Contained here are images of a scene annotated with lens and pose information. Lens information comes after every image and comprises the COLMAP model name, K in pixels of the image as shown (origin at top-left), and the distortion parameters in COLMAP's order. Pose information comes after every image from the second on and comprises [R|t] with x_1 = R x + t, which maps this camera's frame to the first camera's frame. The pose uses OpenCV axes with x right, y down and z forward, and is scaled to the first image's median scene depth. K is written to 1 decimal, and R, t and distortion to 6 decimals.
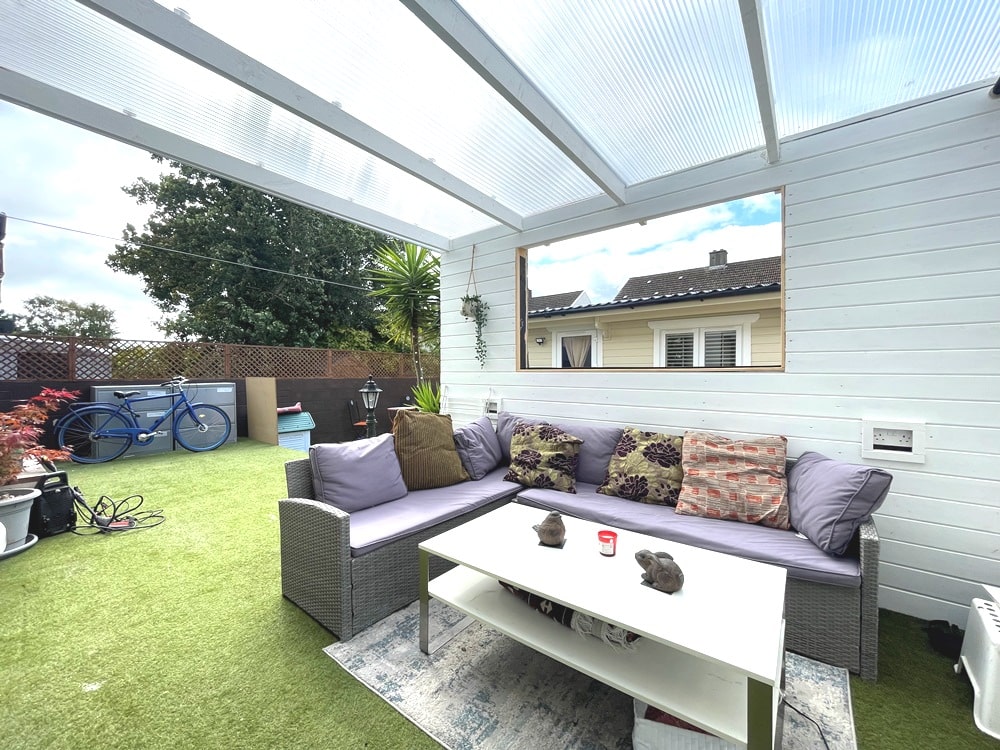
lens RADIAL K [[403.0, 0, 500.0], [0, 403.0, 375.0], [0, 0, 1]] dist [-0.001584, 0.000010]
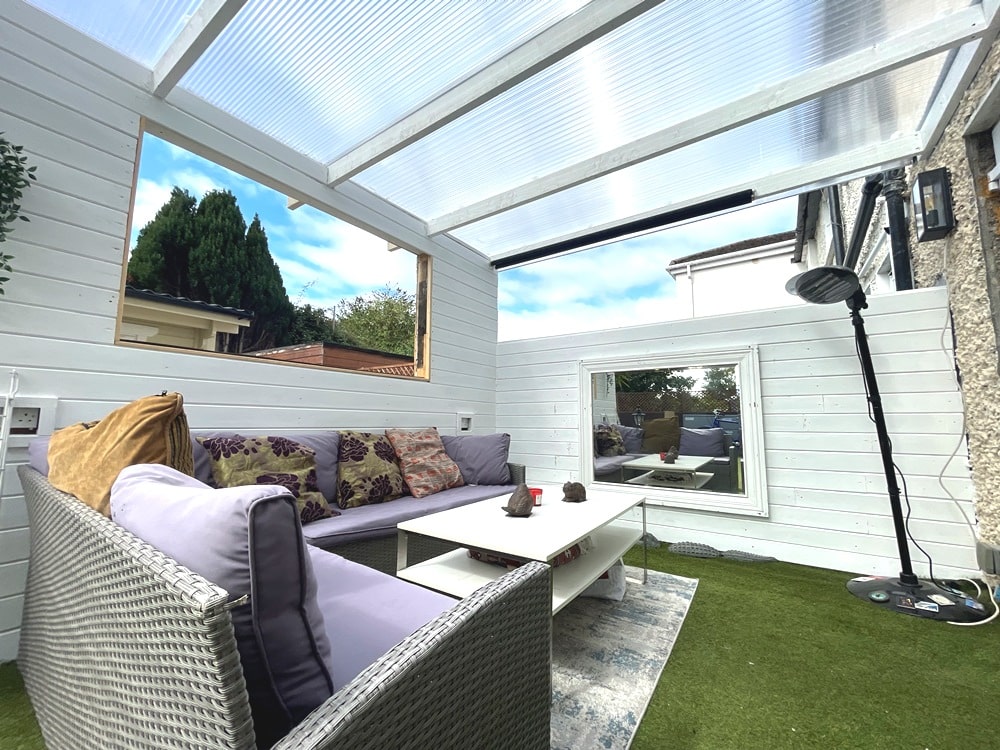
lens RADIAL K [[403.0, 0, 500.0], [0, 403.0, 375.0], [0, 0, 1]] dist [-0.001584, 0.000010]
pose [[-0.060553, 0.117401, 0.991237, -0.664338], [0.007759, 0.993084, -0.117146, 0.125430], [-0.998135, 0.000598, -0.061045, 0.774771]]
